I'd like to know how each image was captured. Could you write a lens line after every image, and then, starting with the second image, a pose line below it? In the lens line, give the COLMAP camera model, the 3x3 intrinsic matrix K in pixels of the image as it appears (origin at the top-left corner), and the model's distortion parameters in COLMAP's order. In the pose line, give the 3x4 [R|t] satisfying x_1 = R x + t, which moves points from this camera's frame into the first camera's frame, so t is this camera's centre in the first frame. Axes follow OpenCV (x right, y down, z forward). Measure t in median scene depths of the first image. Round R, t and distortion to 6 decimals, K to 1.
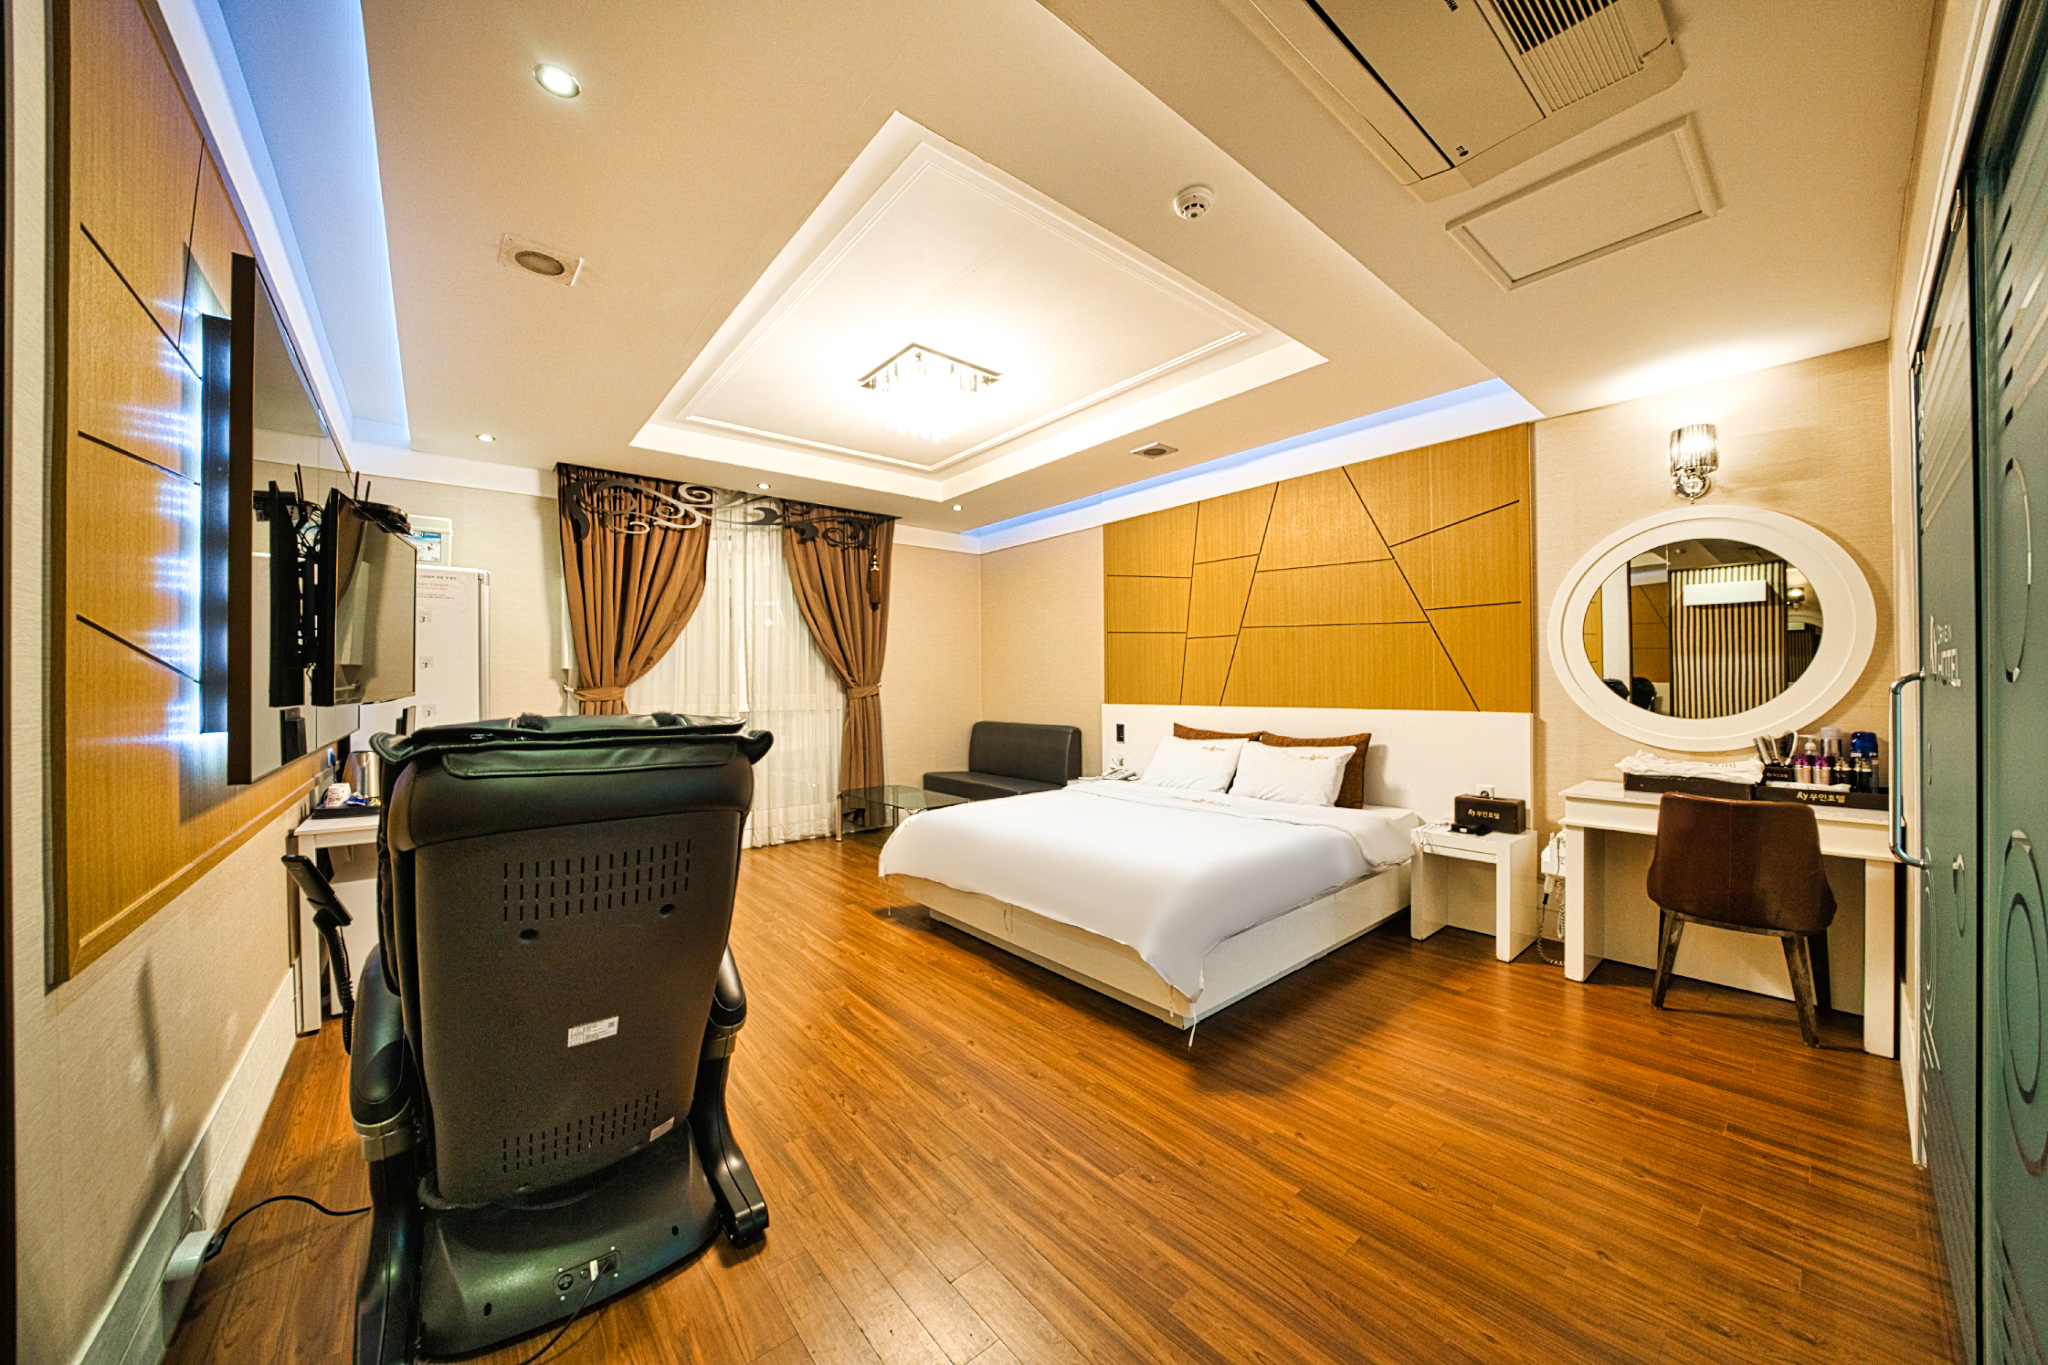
lens RADIAL K [[710.6, 0, 1016.8], [0, 710.6, 686.2], [0, 0, 1]] dist [-0.000756, -0.000020]
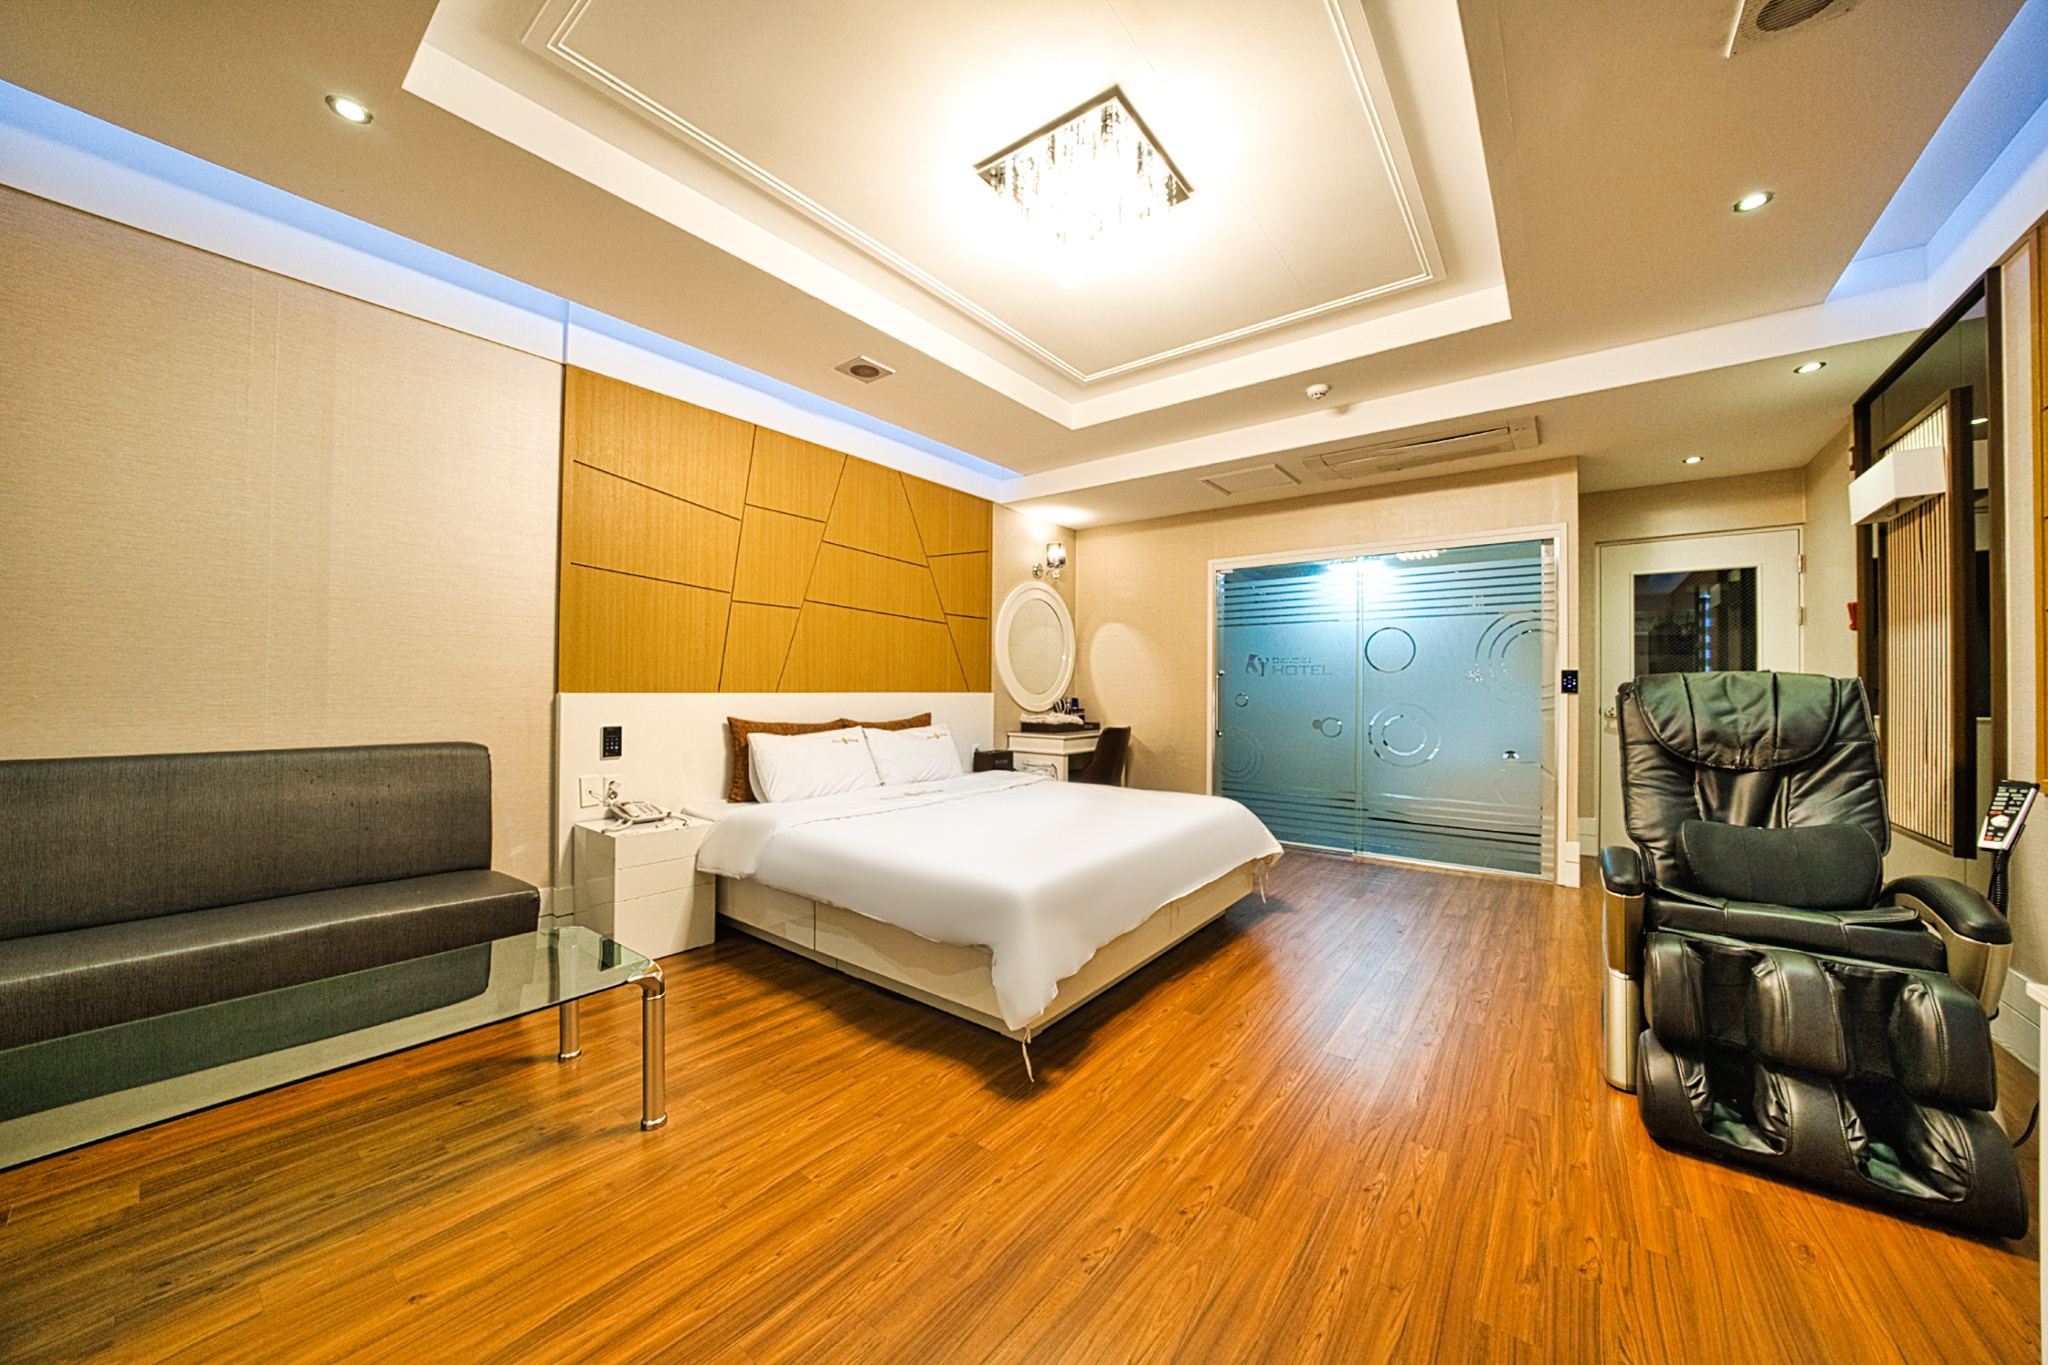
lens RADIAL K [[710.6, 0, 1016.8], [0, 710.6, 686.2], [0, 0, 1]] dist [-0.000756, -0.000020]
pose [[-0.213229, 0.006557, 0.976980, -0.669355], [-0.006618, 0.999945, -0.008156, 0.030560], [-0.976980, -0.008205, -0.213173, 1.082594]]
